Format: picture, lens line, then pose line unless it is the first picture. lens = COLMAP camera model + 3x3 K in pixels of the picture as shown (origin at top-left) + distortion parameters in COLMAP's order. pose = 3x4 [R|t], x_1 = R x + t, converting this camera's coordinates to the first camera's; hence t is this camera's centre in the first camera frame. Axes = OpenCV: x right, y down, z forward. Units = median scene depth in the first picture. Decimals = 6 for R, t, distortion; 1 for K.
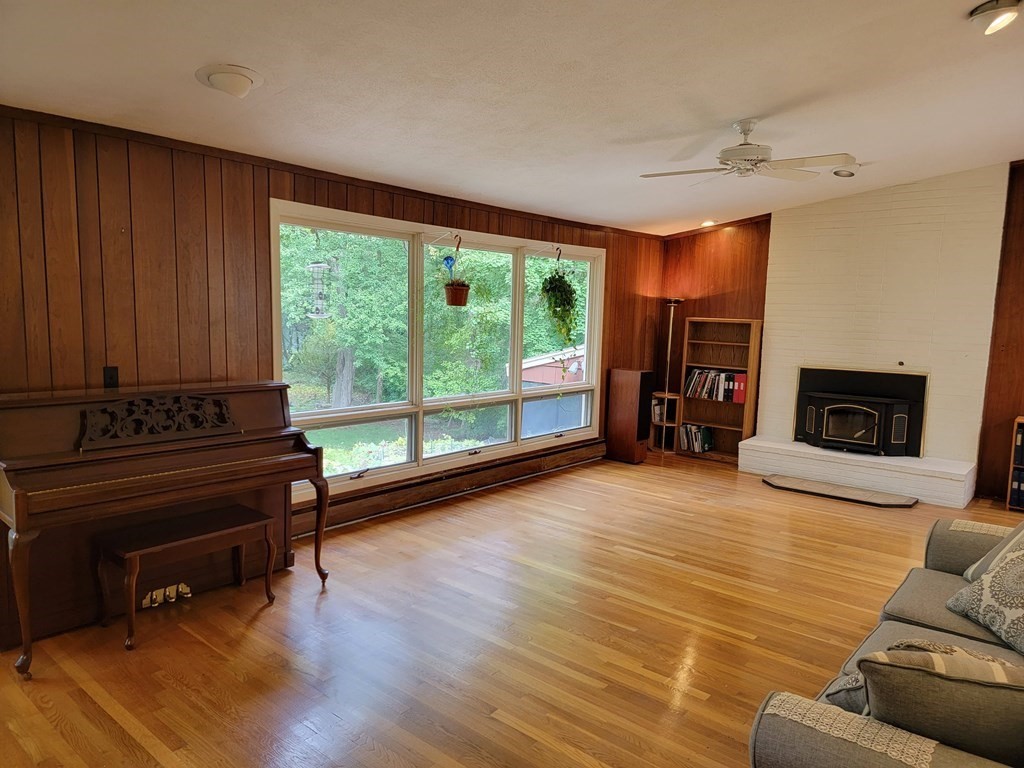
lens RADIAL K [[710.3, 0, 491.7], [0, 710.3, 391.2], [0, 0, 1]] dist [0.061357, -0.035472]
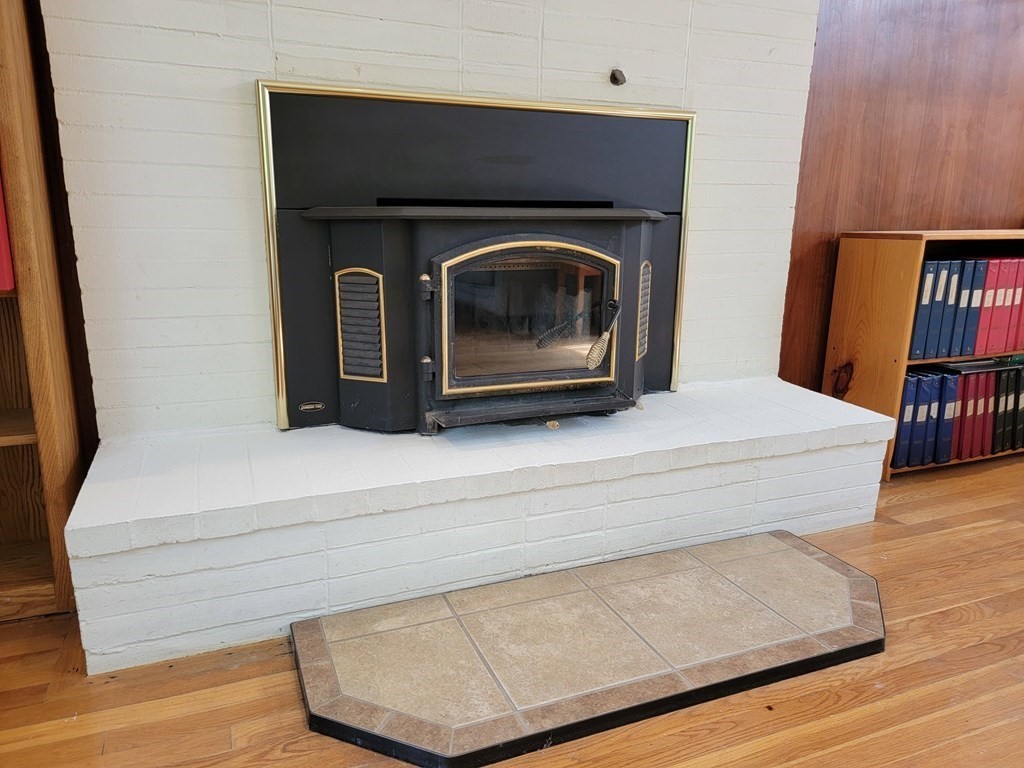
lens RADIAL K [[710.3, 0, 500.2], [0, 710.3, 397.0], [0, 0, 1]] dist [0.061357, -0.035472]
pose [[0.453101, -0.230178, 0.861230, 0.242276], [0.108900, 0.973147, 0.202797, 0.018390], [-0.884783, 0.001900, 0.466000, 0.794316]]
